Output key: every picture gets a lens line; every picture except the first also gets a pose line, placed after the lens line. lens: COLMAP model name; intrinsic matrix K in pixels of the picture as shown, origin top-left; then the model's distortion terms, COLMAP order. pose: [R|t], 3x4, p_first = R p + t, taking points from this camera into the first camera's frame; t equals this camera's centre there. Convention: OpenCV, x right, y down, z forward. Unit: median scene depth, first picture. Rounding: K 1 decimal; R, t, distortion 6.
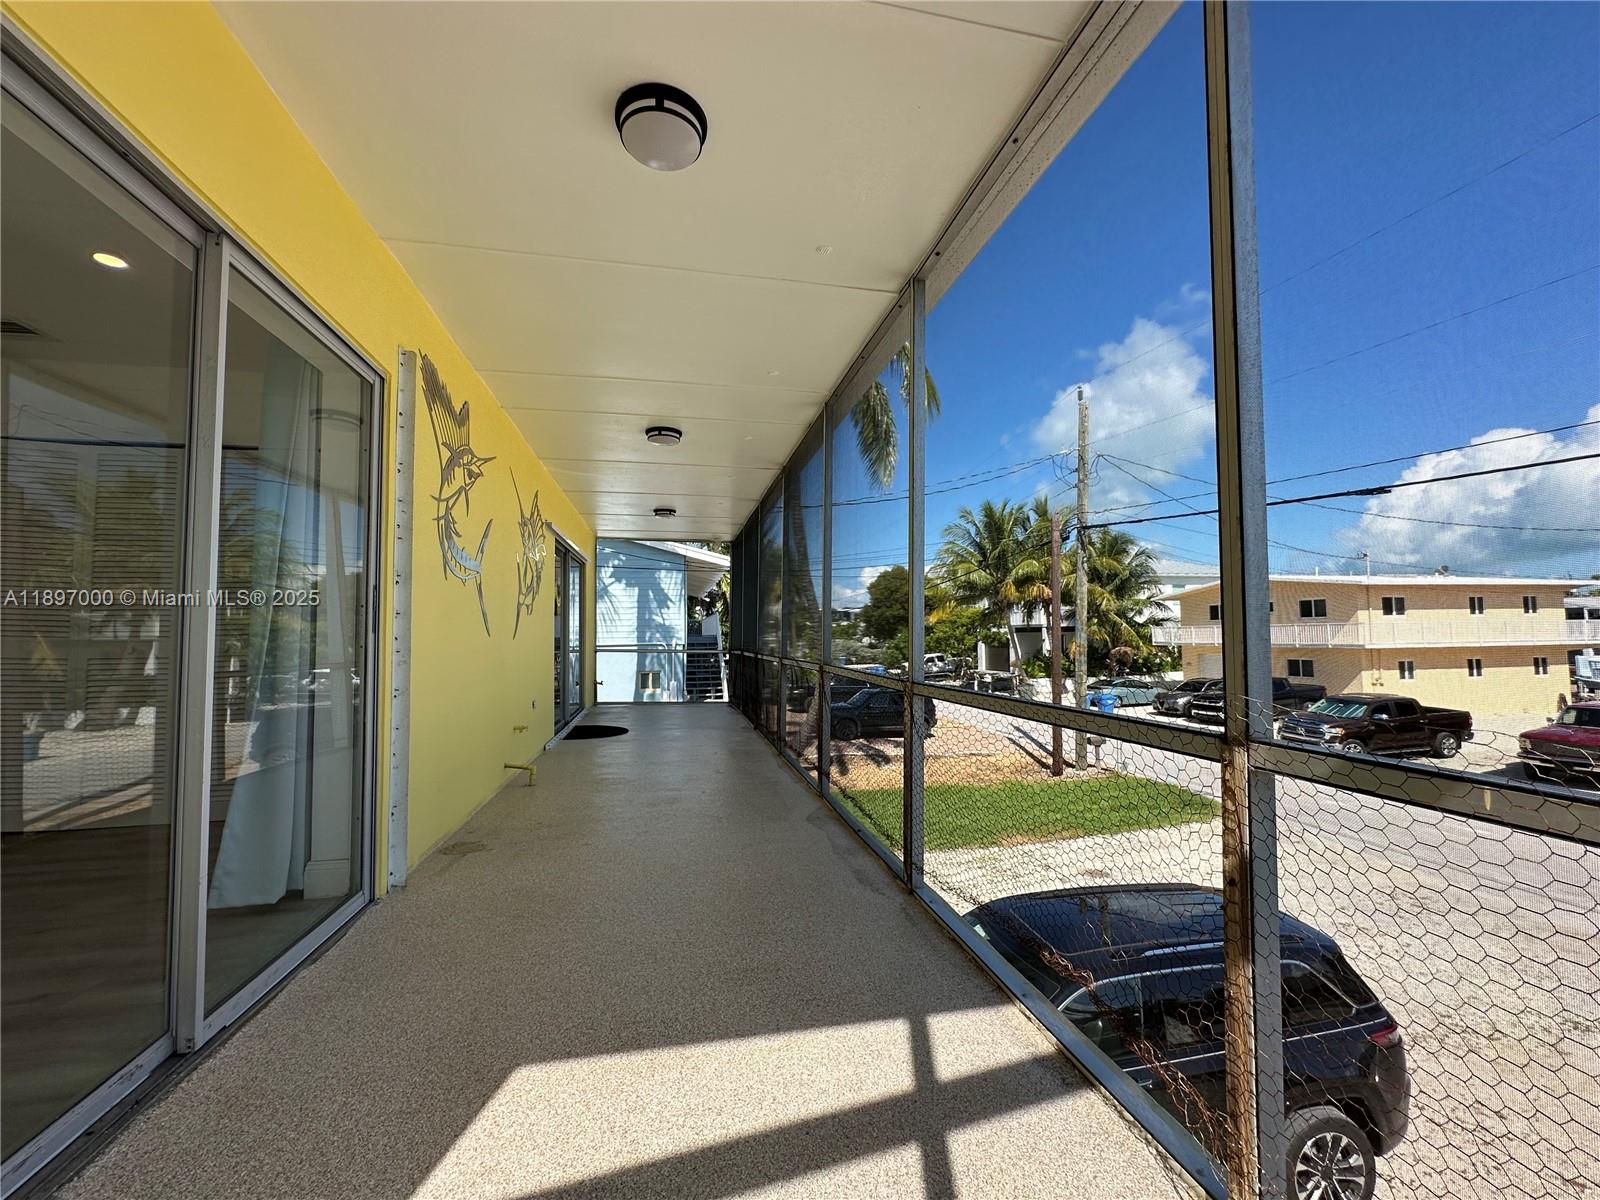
lens RADIAL K [[640.8, 0, 798.8], [0, 640.8, 606.4], [0, 0, 1]] dist [-0.000684, 0.000093]
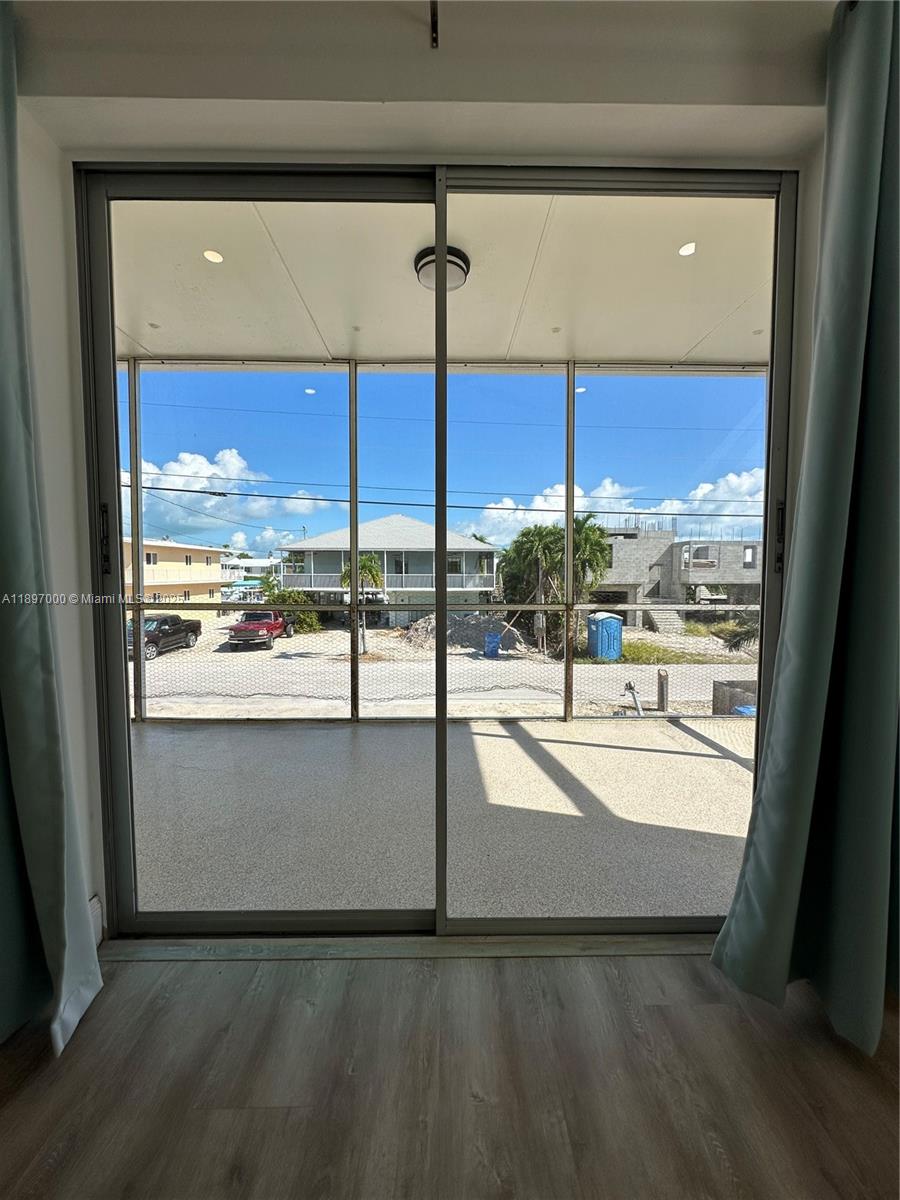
lens RADIAL K [[480.6, 0, 446.5], [0, 480.6, 606.5], [0, 0, 1]] dist [-0.000684, 0.000093]
pose [[0.183372, -0.056751, 0.981404, -0.159632], [-0.050736, 0.996455, 0.067101, 0.000015], [-0.981733, -0.062096, 0.179843, 0.073897]]
